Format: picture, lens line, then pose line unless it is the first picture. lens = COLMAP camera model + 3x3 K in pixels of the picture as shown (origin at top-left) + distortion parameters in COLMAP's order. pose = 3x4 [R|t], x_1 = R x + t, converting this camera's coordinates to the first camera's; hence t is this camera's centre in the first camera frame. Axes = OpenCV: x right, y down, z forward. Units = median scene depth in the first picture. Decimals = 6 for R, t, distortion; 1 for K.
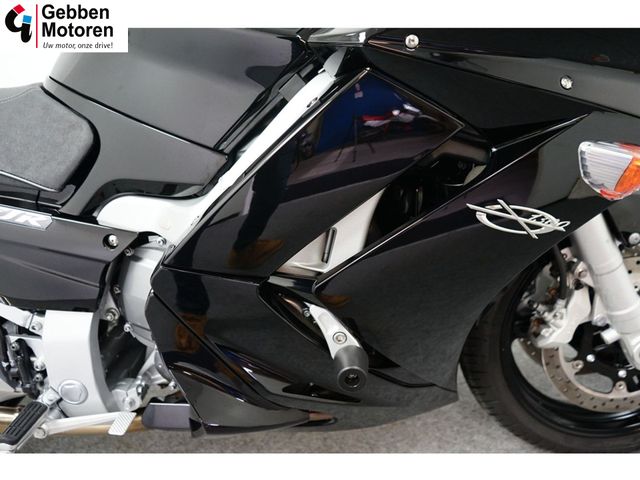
lens RADIAL K [[521.3, 0, 320.0], [0, 521.3, 240.0], [0, 0, 1]] dist [0.000572, -0.005044]
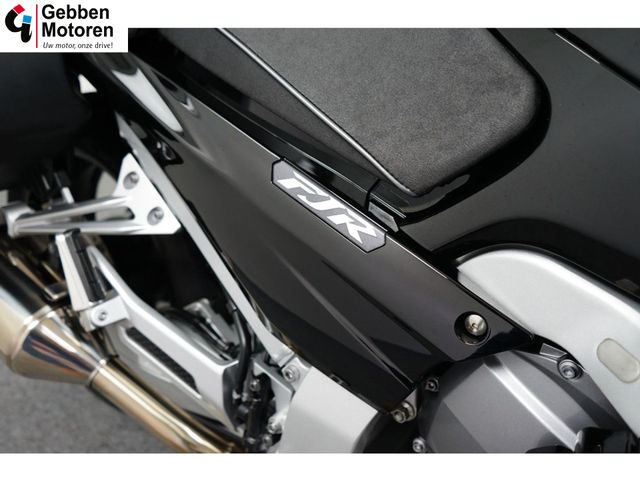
lens RADIAL K [[521.3, 0, 320.0], [0, 521.3, 240.0], [0, 0, 1]] dist [0.000572, -0.005044]
pose [[0.811164, 0.387773, -0.437773, -0.334561], [-0.360244, 0.920995, 0.148297, -0.095115], [0.460692, 0.037412, 0.886771, 0.497172]]
